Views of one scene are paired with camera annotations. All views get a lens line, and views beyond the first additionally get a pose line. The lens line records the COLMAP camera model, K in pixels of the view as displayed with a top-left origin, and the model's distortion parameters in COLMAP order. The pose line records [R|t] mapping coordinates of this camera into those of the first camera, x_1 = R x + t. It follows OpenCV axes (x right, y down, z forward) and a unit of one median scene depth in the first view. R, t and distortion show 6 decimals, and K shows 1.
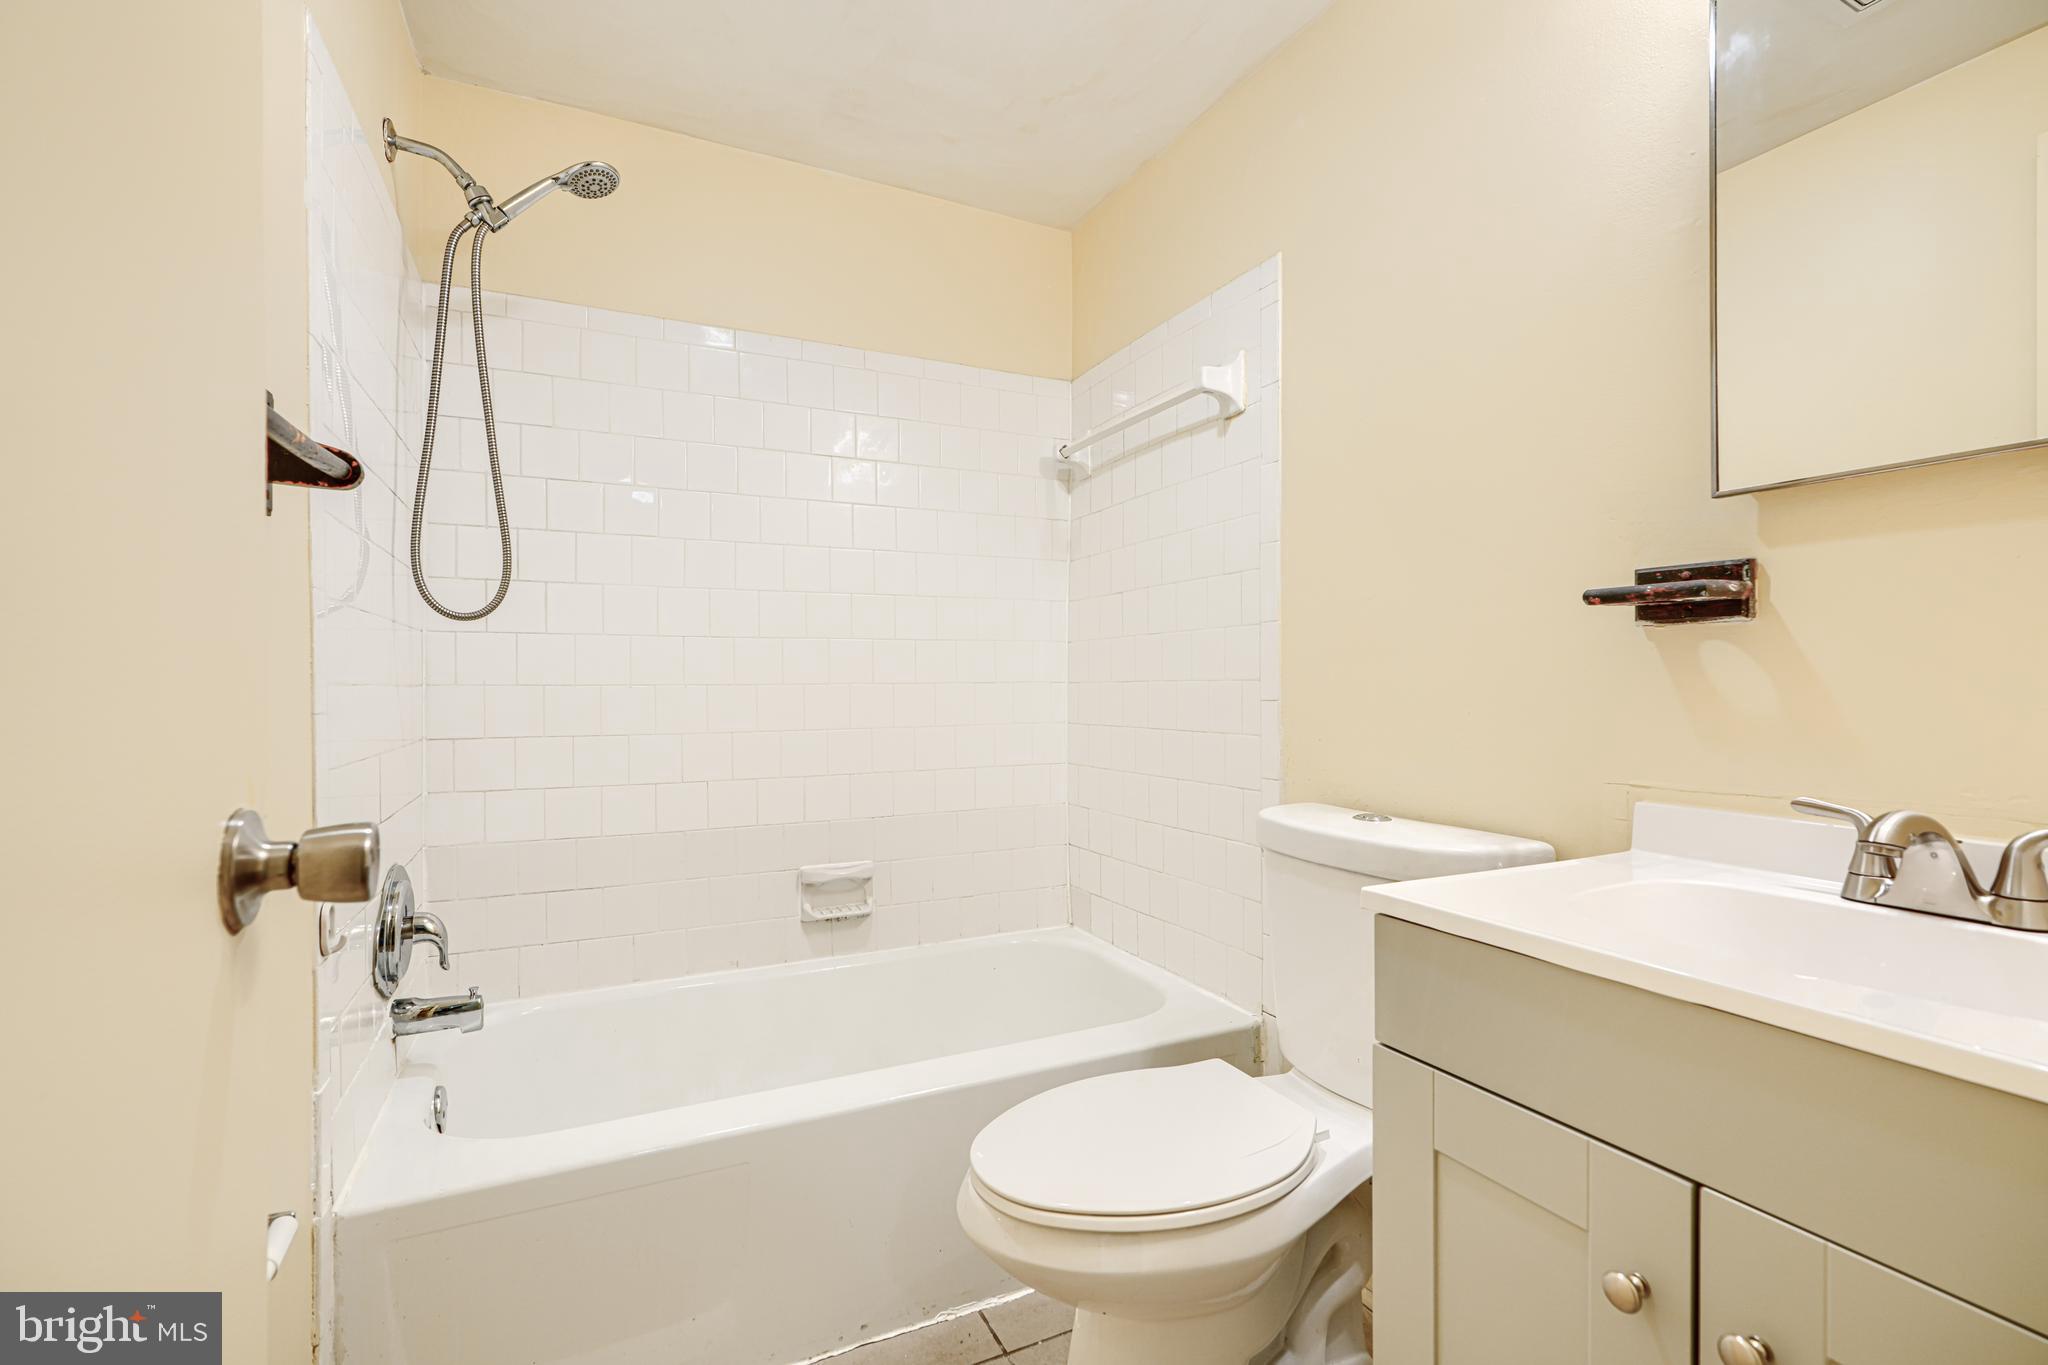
lens RADIAL K [[915.2, 0, 1022.0], [0, 915.2, 682.6], [0, 0, 1]] dist [0.001766, -0.000123]
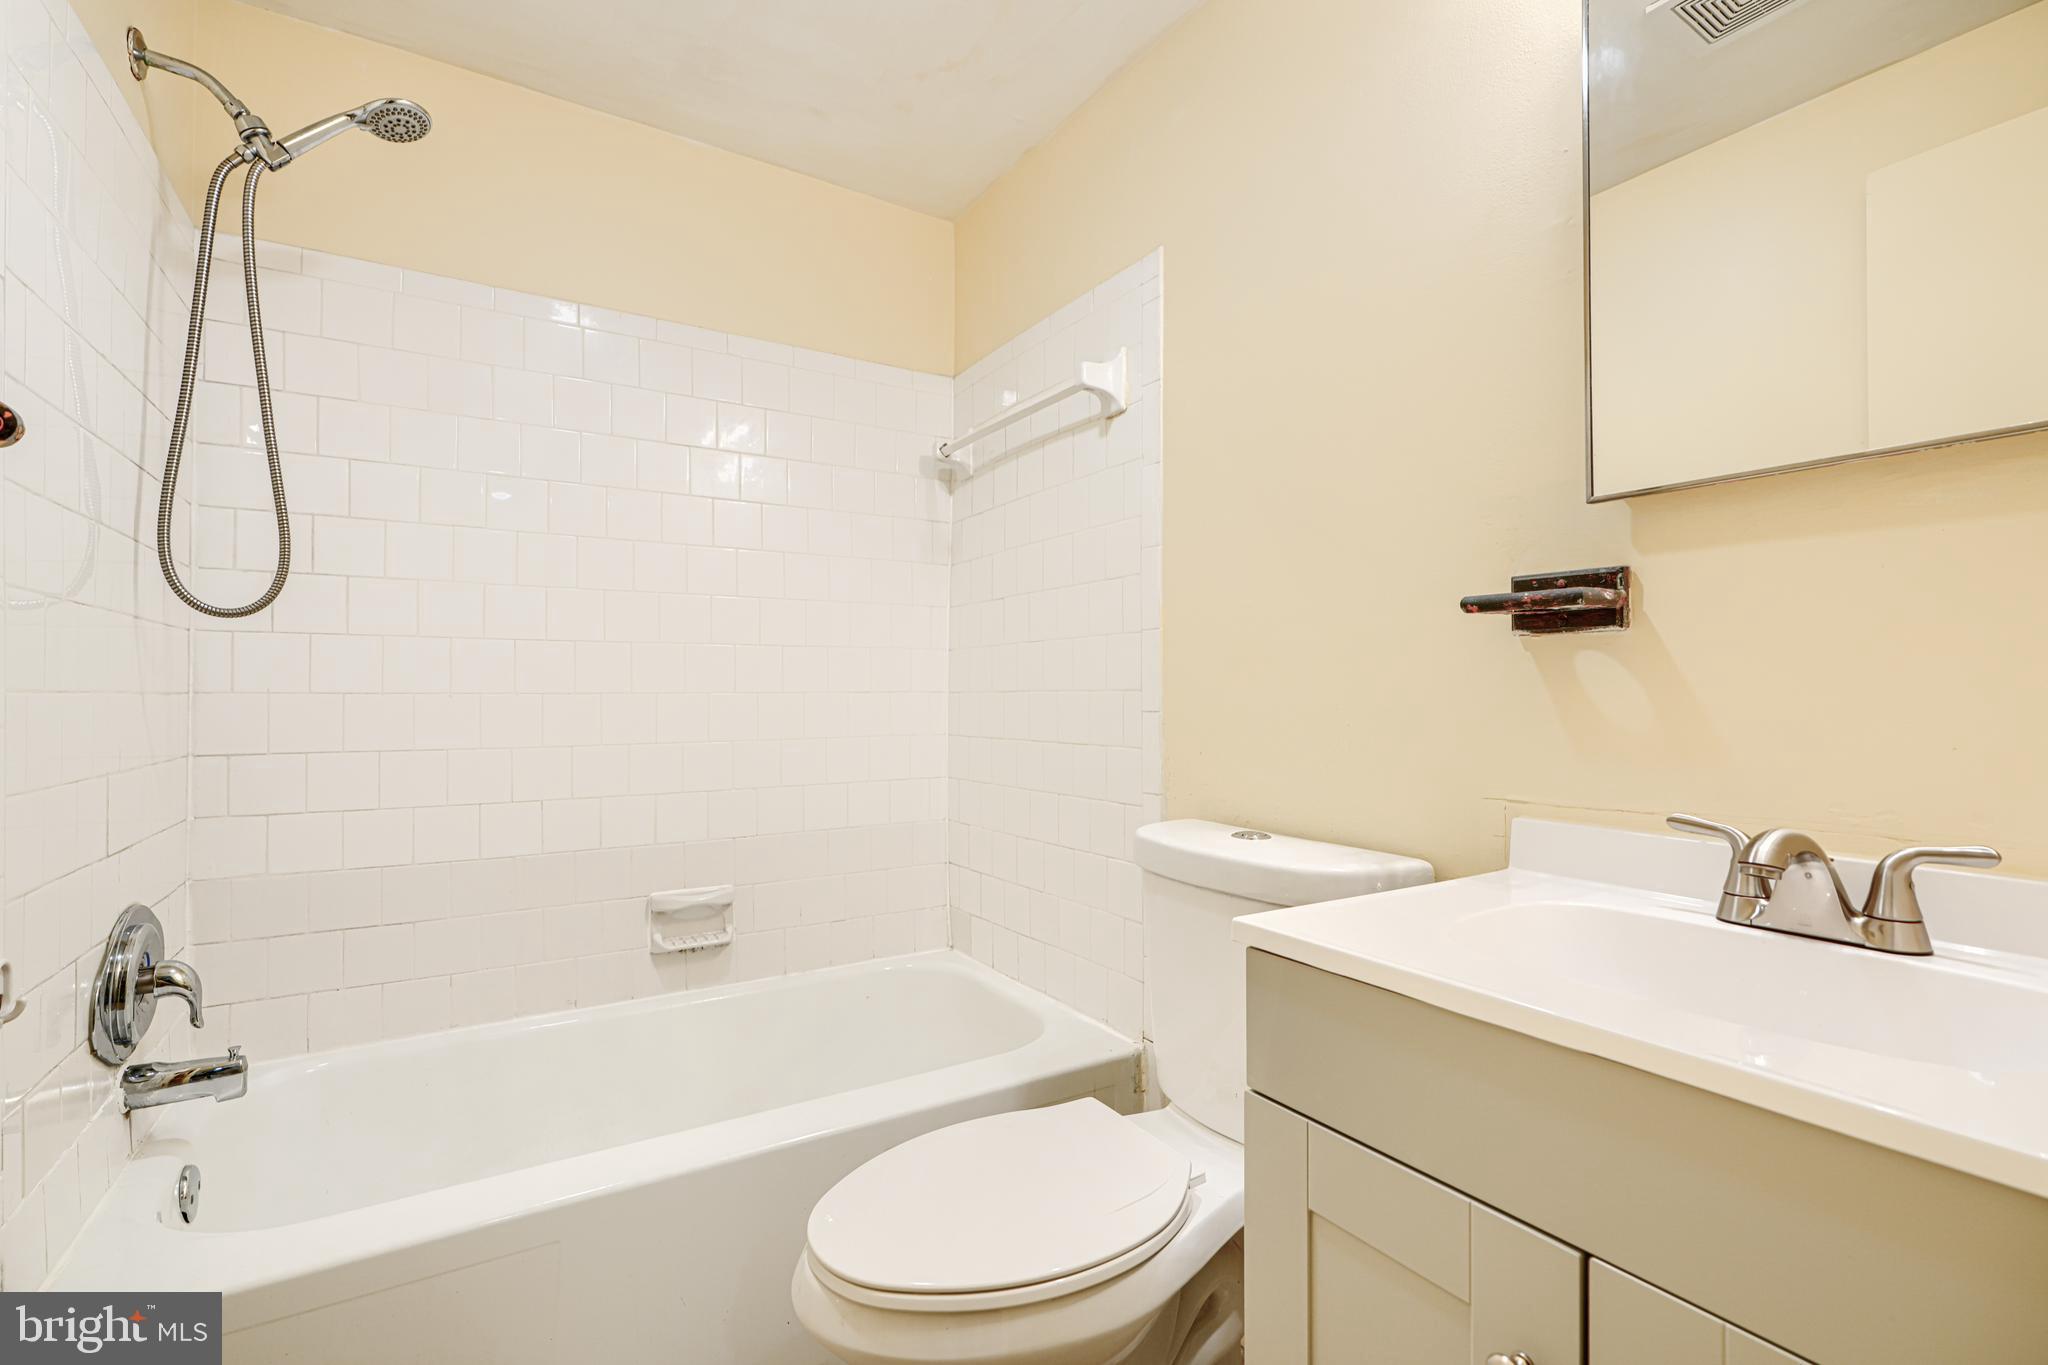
lens RADIAL K [[915.2, 0, 1021.6], [0, 915.2, 679.7], [0, 0, 1]] dist [0.001766, -0.000123]
pose [[0.994529, 0.004827, 0.104353, 0.041638], [-0.003330, 0.999889, -0.014519, 0.000520], [-0.104411, 0.014093, 0.994434, 0.071792]]
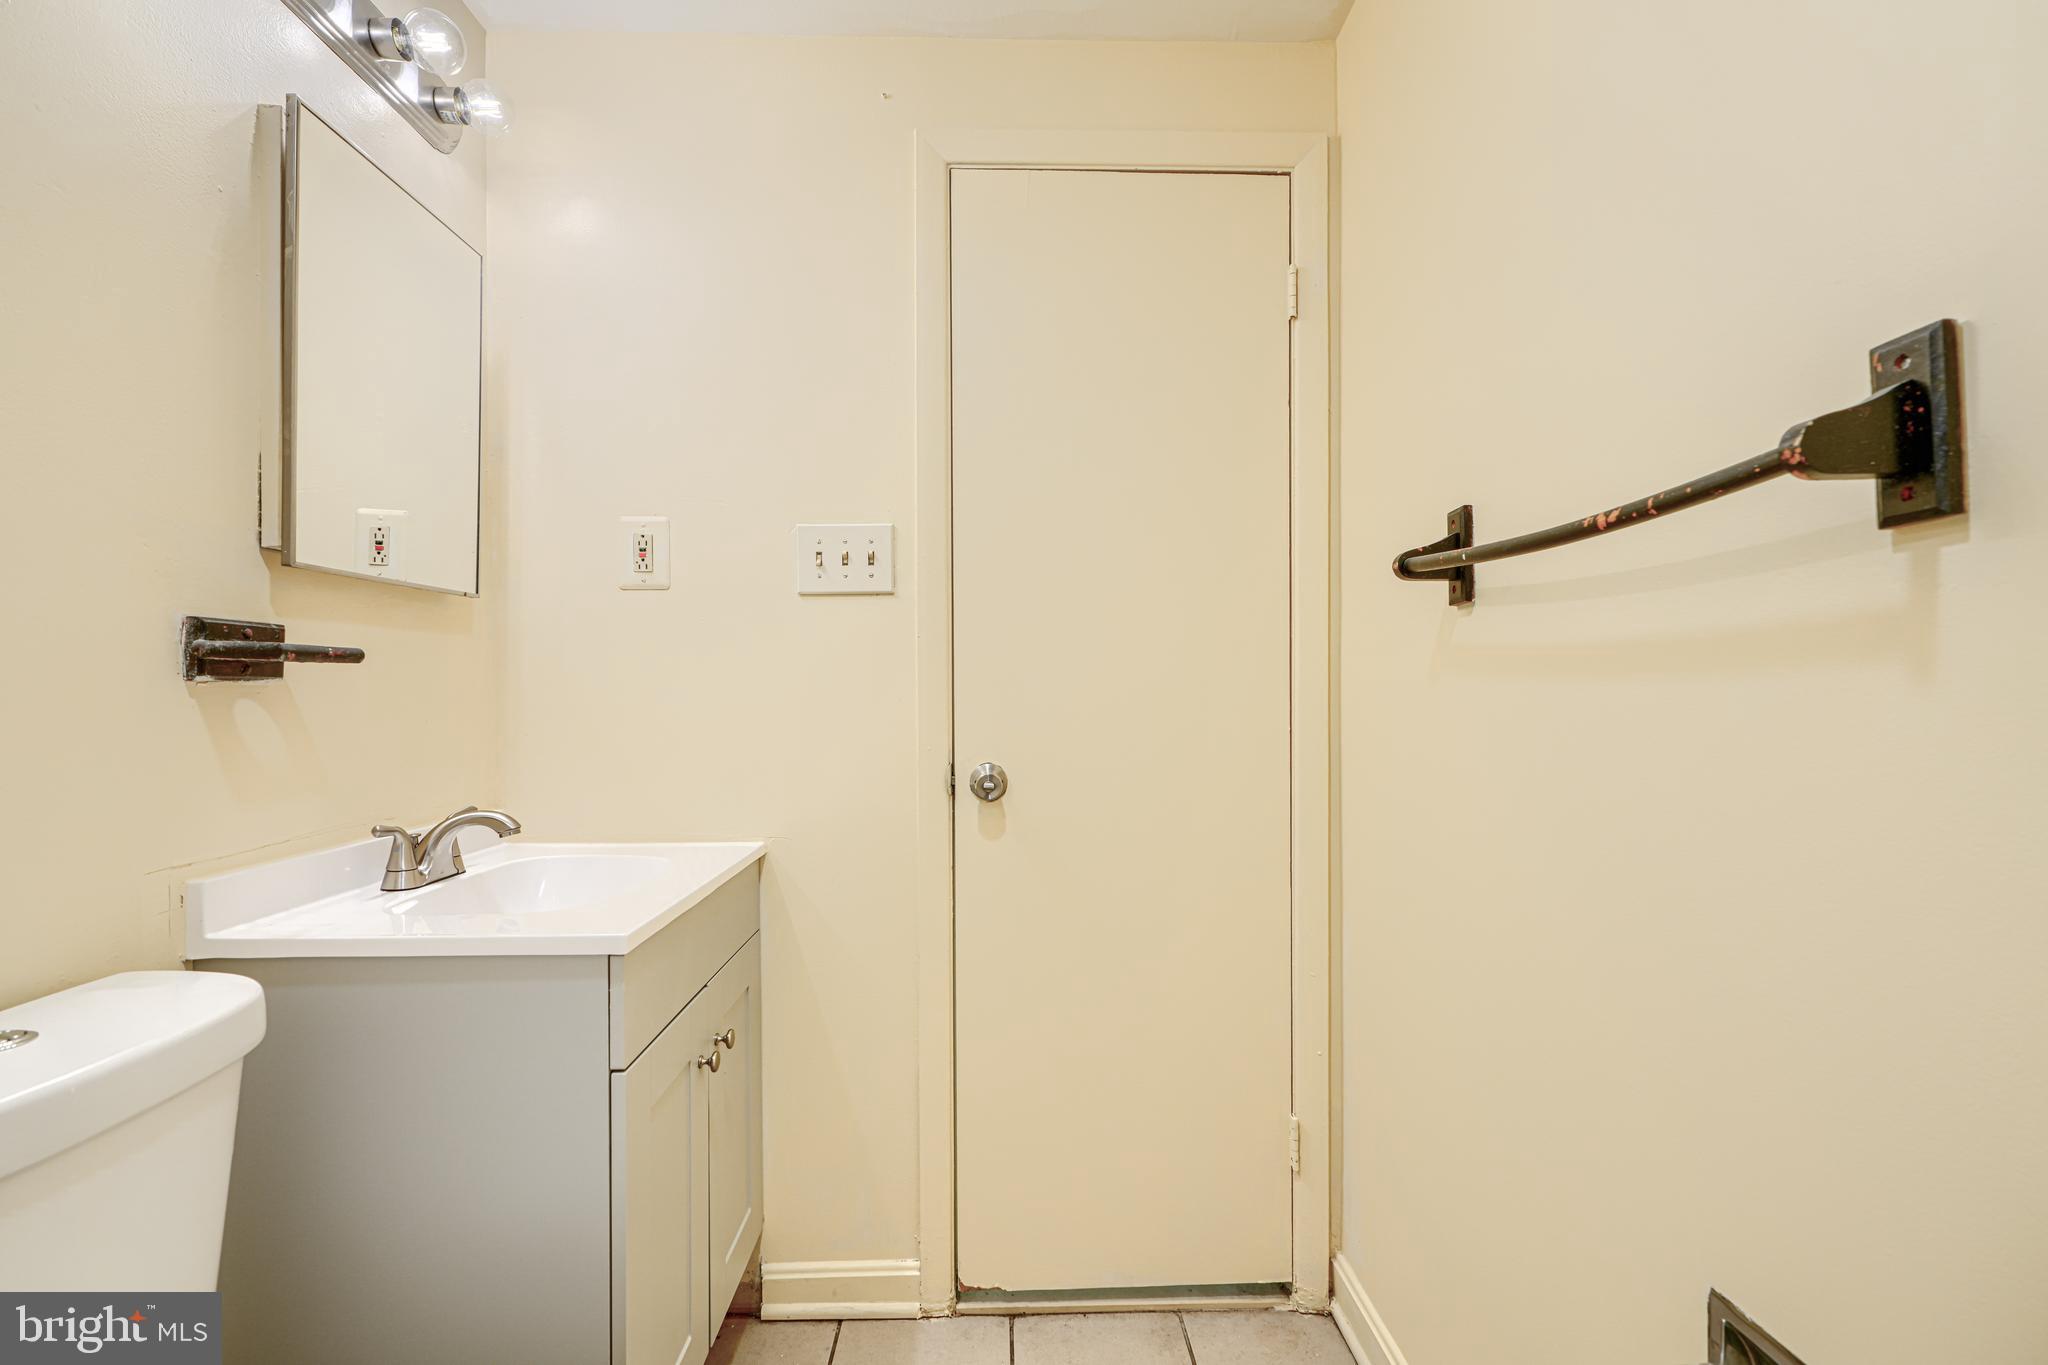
lens RADIAL K [[915.2, 0, 1024.1], [0, 915.2, 677.1], [0, 0, 1]] dist [0.001766, -0.000123]
pose [[-0.905264, 0.001695, 0.424846, -0.322777], [0.002030, 0.999998, 0.000336, -0.048700], [-0.424844, 0.001167, -0.905266, 1.102568]]
